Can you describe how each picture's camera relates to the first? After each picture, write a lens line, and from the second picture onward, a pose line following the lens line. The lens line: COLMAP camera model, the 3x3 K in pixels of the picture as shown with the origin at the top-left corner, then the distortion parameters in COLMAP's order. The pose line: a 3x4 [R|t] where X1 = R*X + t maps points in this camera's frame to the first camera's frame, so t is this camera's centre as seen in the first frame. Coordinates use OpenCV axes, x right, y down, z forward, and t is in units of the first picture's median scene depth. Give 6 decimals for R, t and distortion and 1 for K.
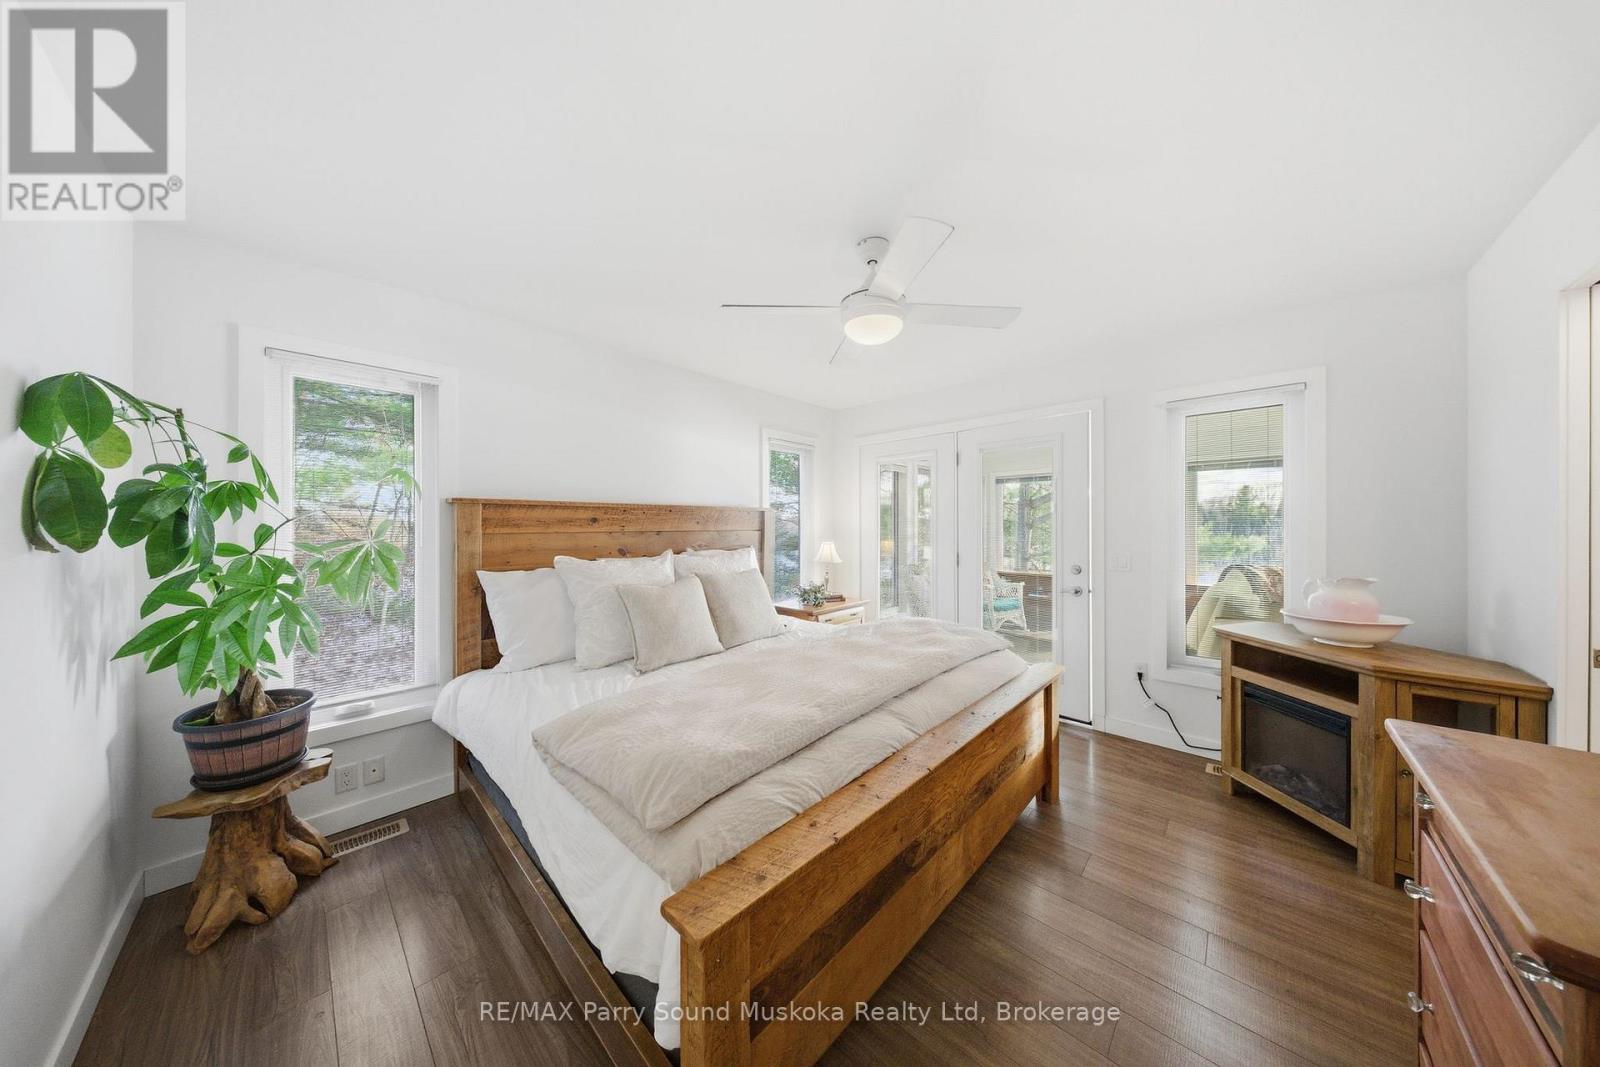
lens RADIAL K [[485.4, 0, 800.1], [0, 485.4, 529.1], [0, 0, 1]] dist [-0.000811, -0.000264]
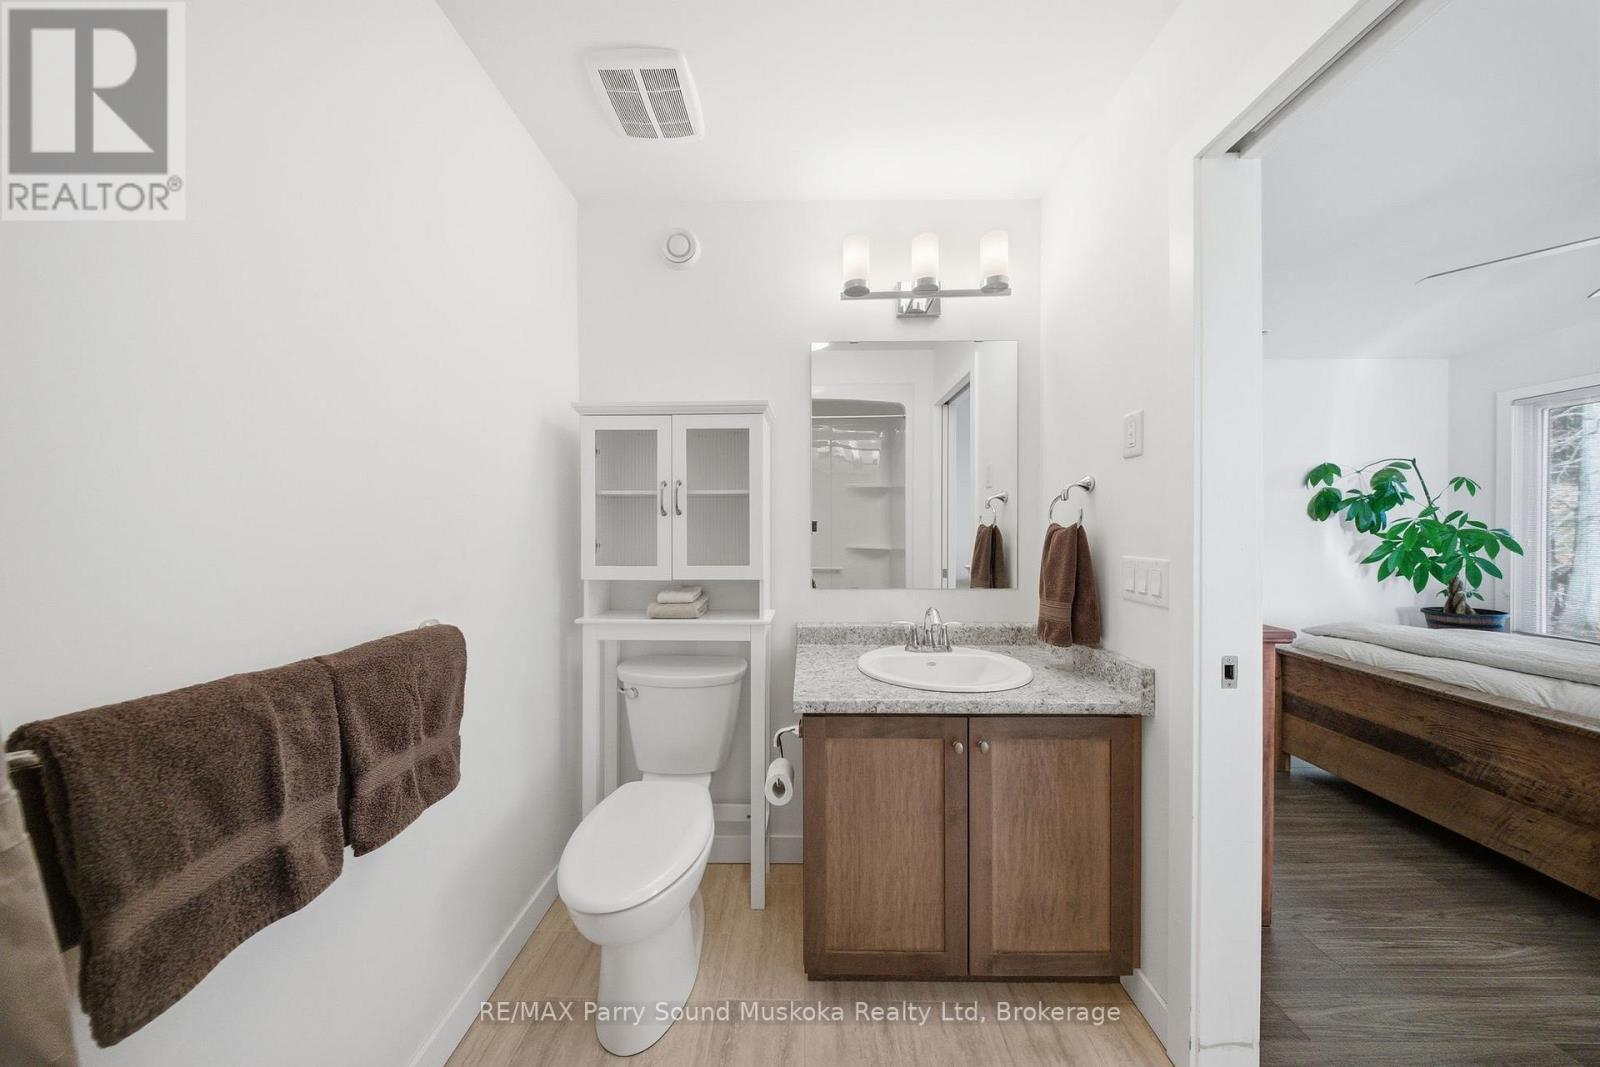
lens RADIAL K [[488.0, 0, 801.7], [0, 488.0, 522.0], [0, 0, 1]] dist [-0.001677, -0.000023]
pose [[-0.733350, -0.006140, -0.679824, 1.404558], [-0.005699, 0.999980, -0.002883, 0.036017], [0.679828, 0.001760, -0.733370, 0.464048]]
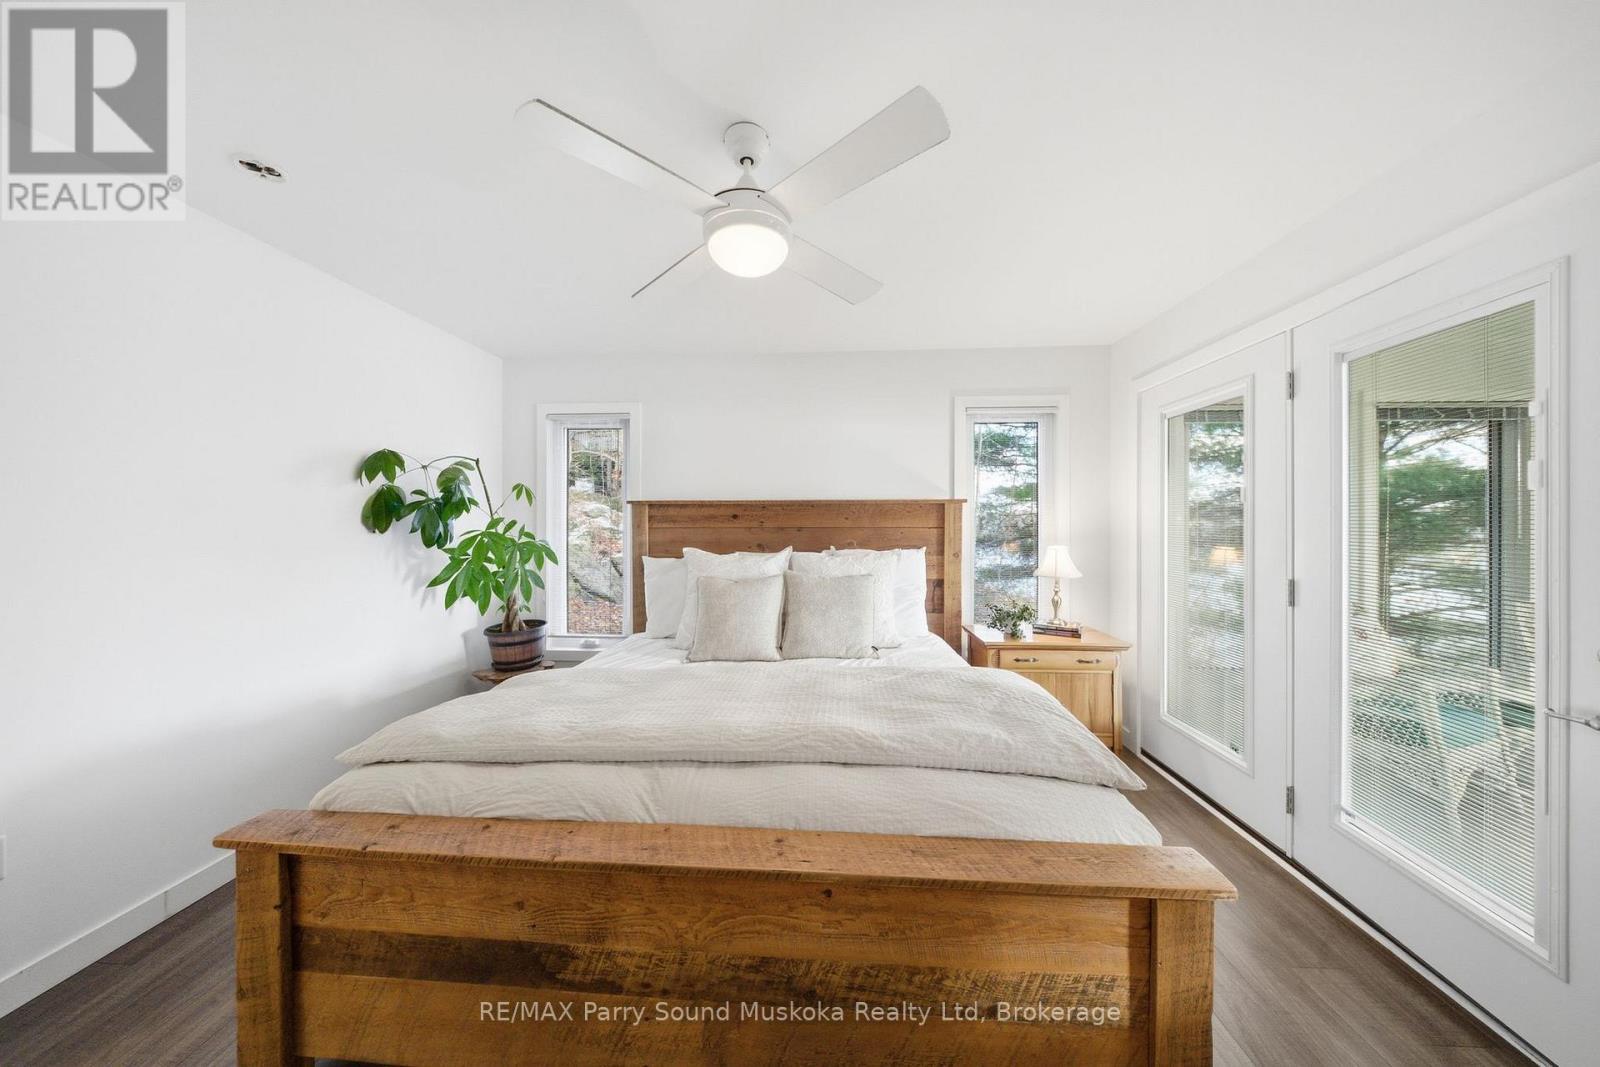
lens RADIAL K [[499.9, 0, 800.9], [0, 499.9, 528.1], [0, 0, 1]] dist [-0.000304, -0.000132]
pose [[0.626643, 0.014584, -0.779170, 0.635439], [-0.007702, 0.999892, 0.012521, -0.009178], [0.779268, -0.001845, 0.626688, 0.482281]]
